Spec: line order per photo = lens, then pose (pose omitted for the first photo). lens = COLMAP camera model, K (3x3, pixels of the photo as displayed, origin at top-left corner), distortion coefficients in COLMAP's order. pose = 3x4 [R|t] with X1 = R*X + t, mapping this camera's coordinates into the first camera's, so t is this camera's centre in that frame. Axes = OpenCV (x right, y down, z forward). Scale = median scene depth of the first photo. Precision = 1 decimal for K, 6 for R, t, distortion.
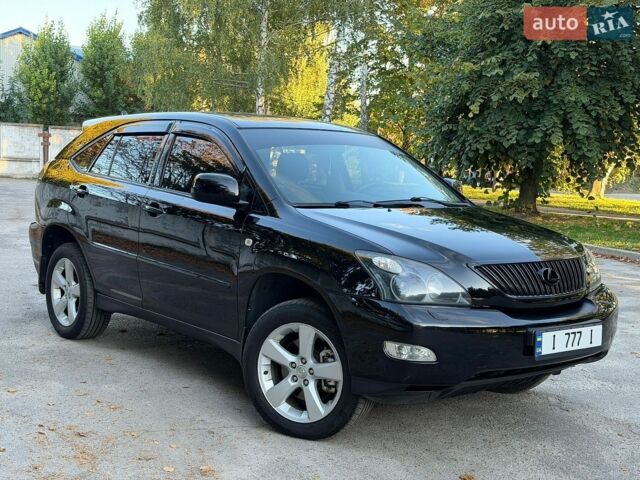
lens RADIAL K [[890.4, 0, 323.6], [0, 890.4, 247.4], [0, 0, 1]] dist [0.143706, -0.145953]
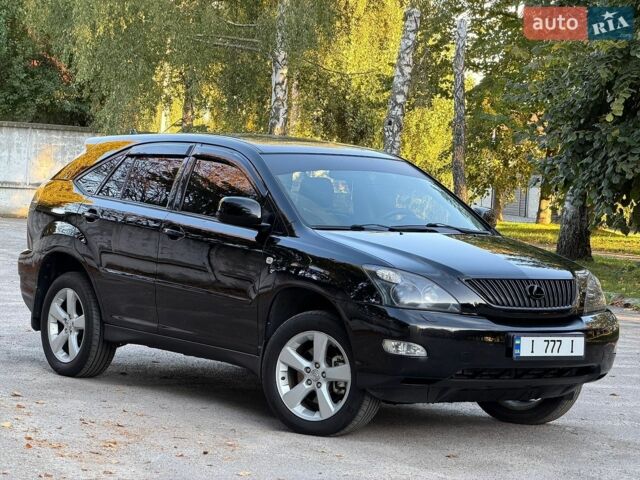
lens RADIAL K [[1927.9, 0, 320.0], [0, 1927.9, 240.0], [0, 0, 1]] dist [0.158872, 0.868553]
pose [[0.998753, 0.017248, -0.046860, 0.084592], [-0.020367, 0.997552, -0.066901, 0.122510], [0.045591, 0.067772, 0.996659, -1.307978]]
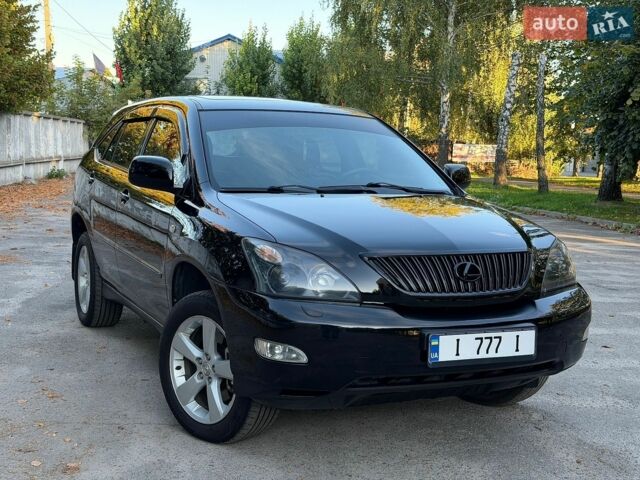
lens RADIAL K [[890.4, 0, 323.6], [0, 890.4, 247.4], [0, 0, 1]] dist [0.143706, -0.145953]
pose [[0.971077, 0.017786, -0.238105, 0.290925], [-0.017625, 0.999841, 0.002807, 0.008155], [0.238117, 0.001471, 0.971235, 0.118385]]
